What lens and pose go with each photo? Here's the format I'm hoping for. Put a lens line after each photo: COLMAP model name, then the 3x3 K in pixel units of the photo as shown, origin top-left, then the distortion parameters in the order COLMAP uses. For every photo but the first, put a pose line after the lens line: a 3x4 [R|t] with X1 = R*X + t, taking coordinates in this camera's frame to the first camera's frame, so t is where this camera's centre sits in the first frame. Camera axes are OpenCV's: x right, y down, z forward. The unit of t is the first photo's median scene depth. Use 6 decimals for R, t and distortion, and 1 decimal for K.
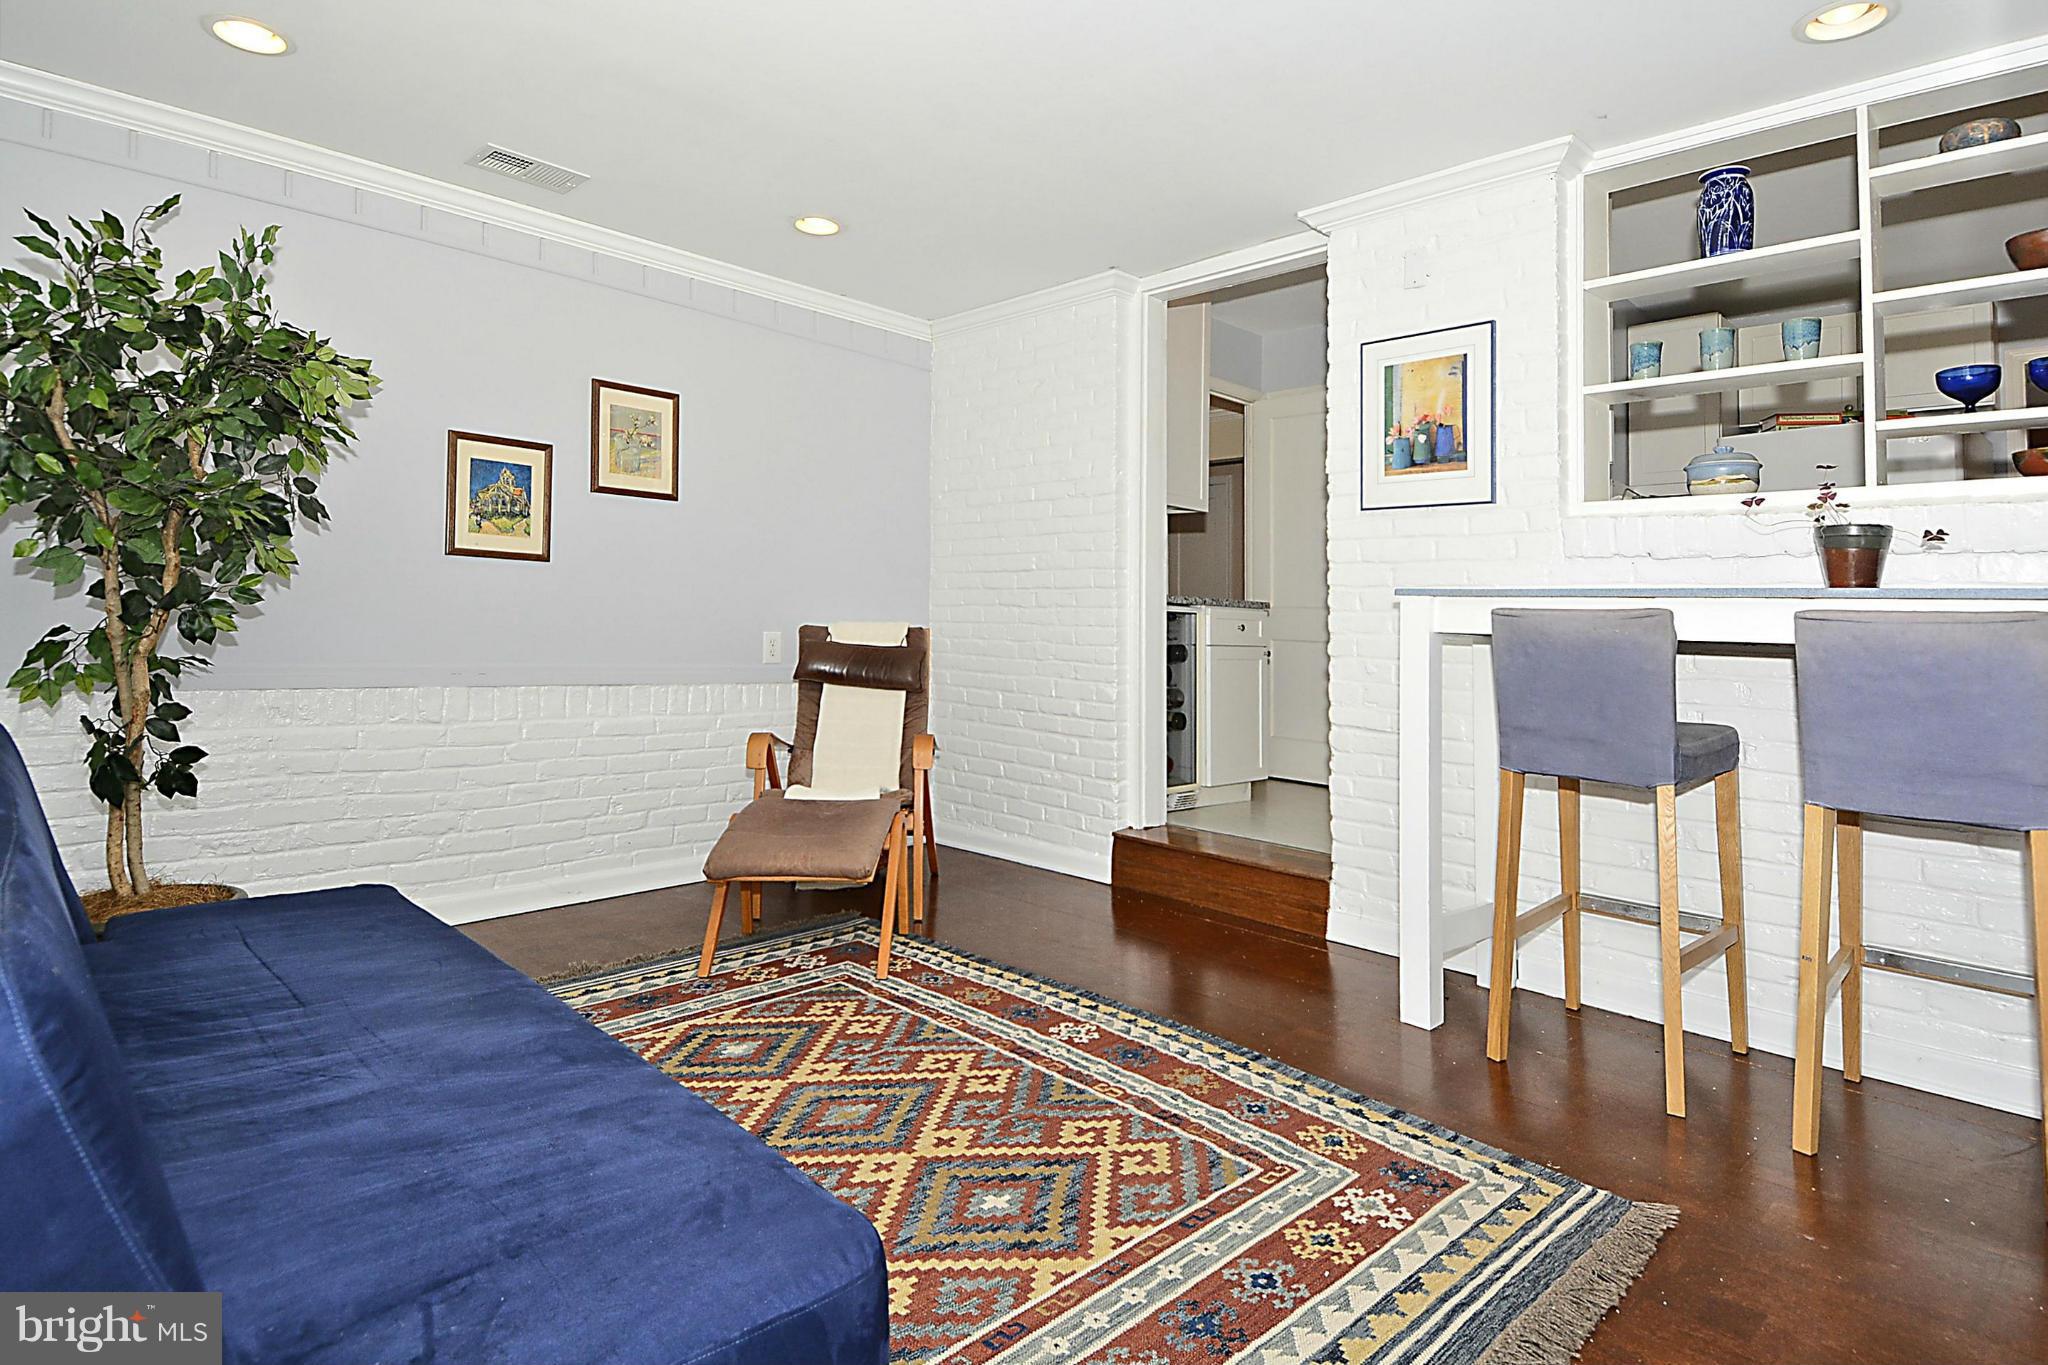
lens RADIAL K [[1110.7, 0, 1031.1], [0, 1110.7, 591.6], [0, 0, 1]] dist [0.081871, -0.062624]
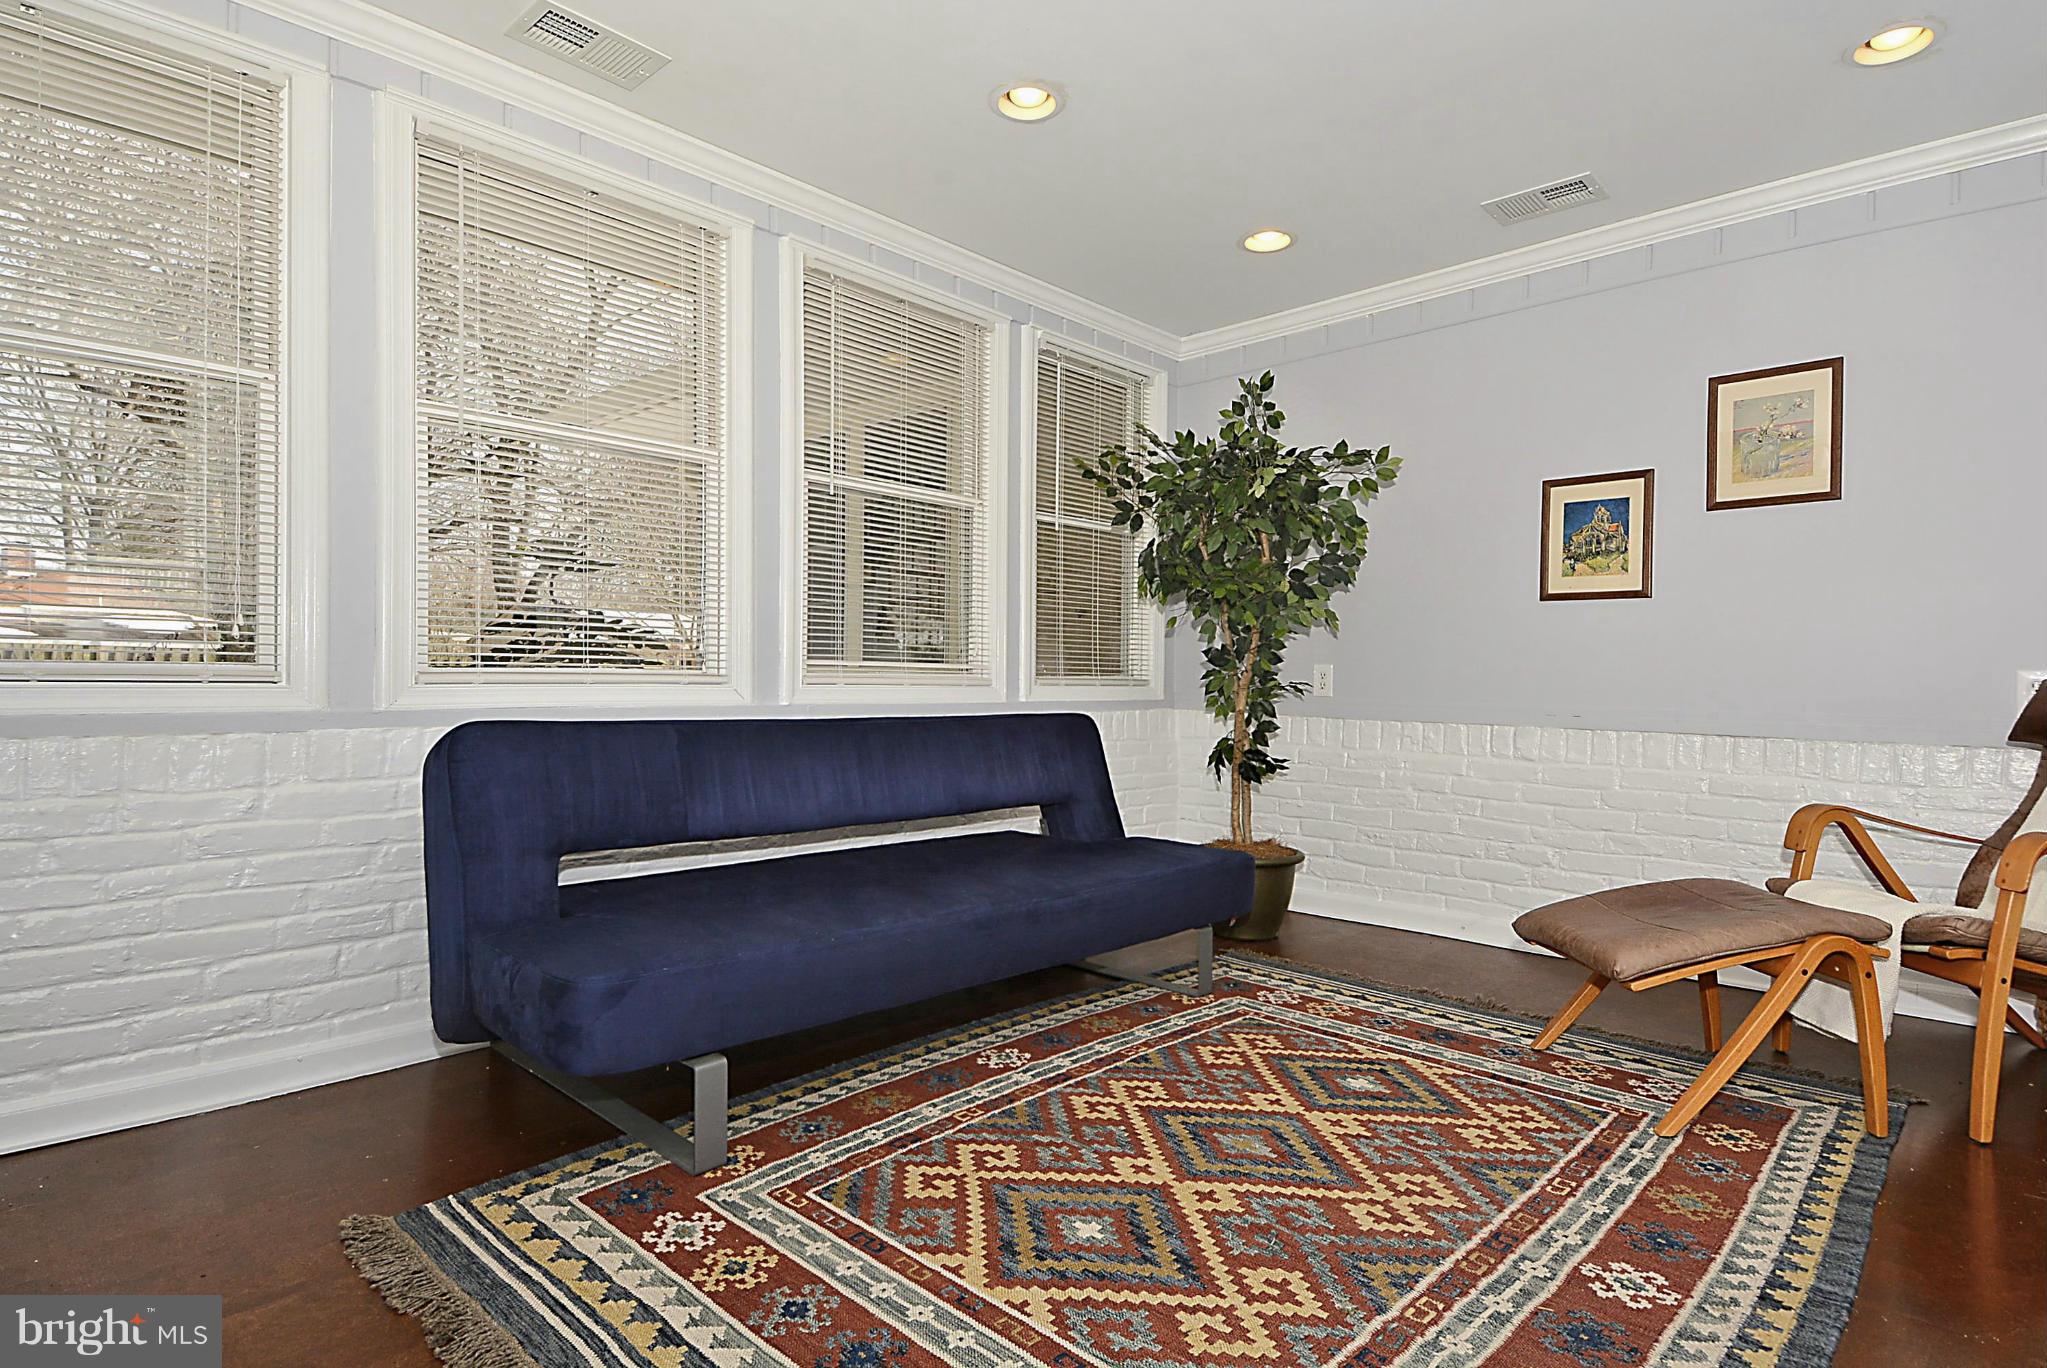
lens RADIAL K [[1037.4, 0, 1028.0], [0, 1037.4, 712.3], [0, 0, 1]] dist [0.063180, -0.048080]
pose [[0.030083, 0.002740, -0.999544, 0.583013], [0.017279, 0.999845, 0.003261, 0.077885], [0.999398, -0.017369, 0.030031, 0.655552]]
